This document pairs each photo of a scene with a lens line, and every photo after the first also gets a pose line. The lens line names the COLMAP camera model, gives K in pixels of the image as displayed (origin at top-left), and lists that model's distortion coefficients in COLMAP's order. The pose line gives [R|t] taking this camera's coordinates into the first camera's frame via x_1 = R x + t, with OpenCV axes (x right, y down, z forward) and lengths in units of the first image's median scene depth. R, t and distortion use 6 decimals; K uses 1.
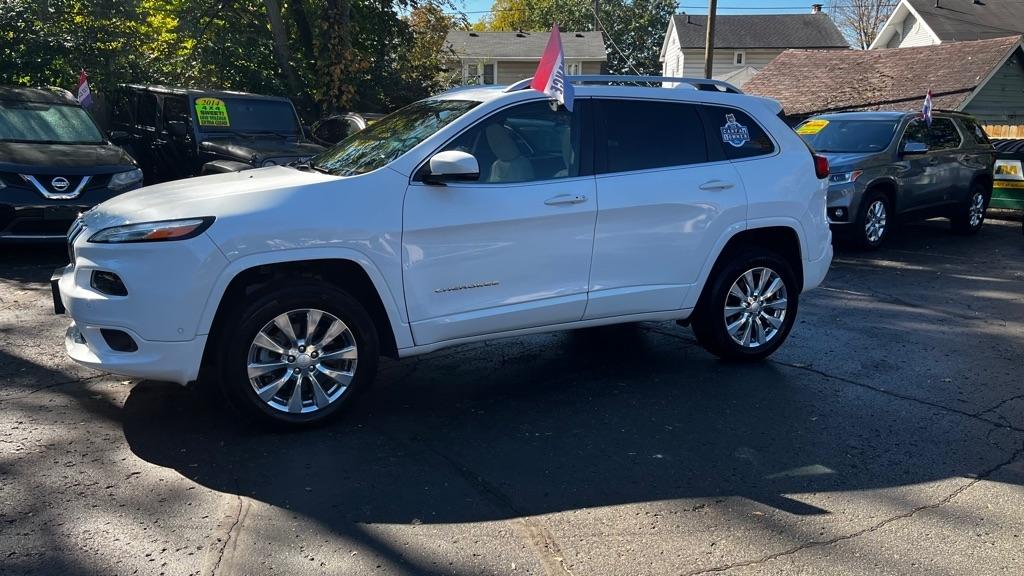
lens RADIAL K [[764.6, 0, 516.9], [0, 764.6, 290.3], [0, 0, 1]] dist [0.052532, -0.046053]
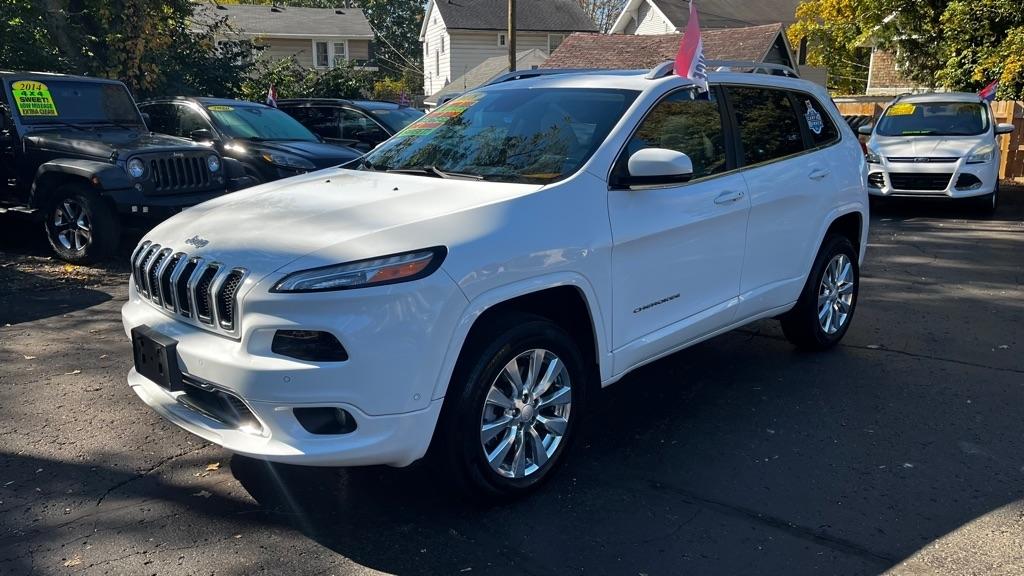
lens RADIAL K [[764.6, 0, 507.4], [0, 764.6, 292.8], [0, 0, 1]] dist [0.052532, -0.046053]
pose [[0.947902, -0.085896, 0.306763, -0.197642], [0.077399, 0.996206, 0.039779, -0.025672], [-0.309016, -0.013964, 0.950954, 0.086168]]
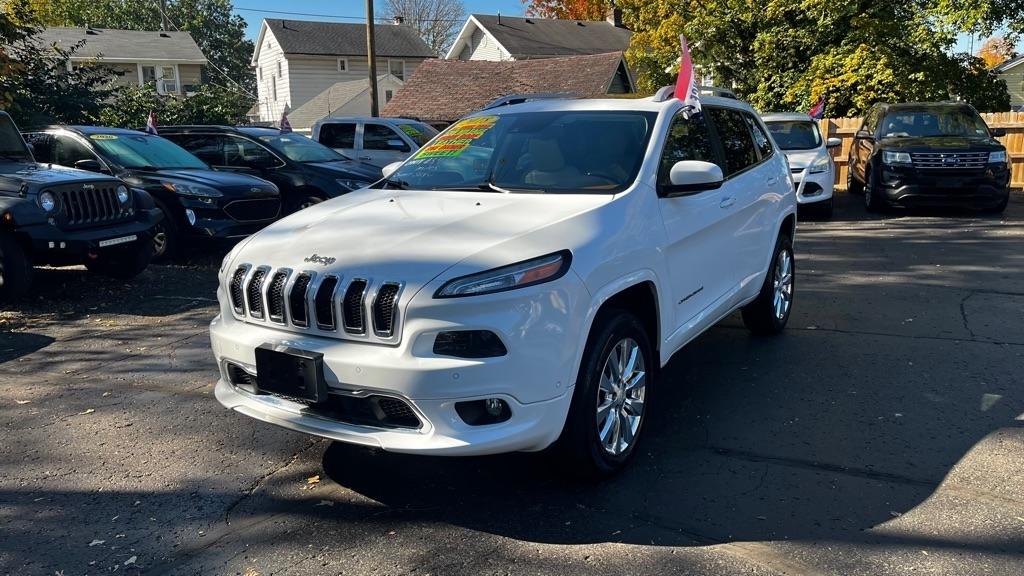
lens RADIAL K [[764.6, 0, 506.8], [0, 764.6, 290.3], [0, 0, 1]] dist [0.052532, -0.046053]
pose [[0.855015, -0.131715, 0.501599, -0.309117], [0.135030, 0.990390, 0.029898, -0.029377], [-0.500717, 0.042168, 0.864584, 0.099104]]
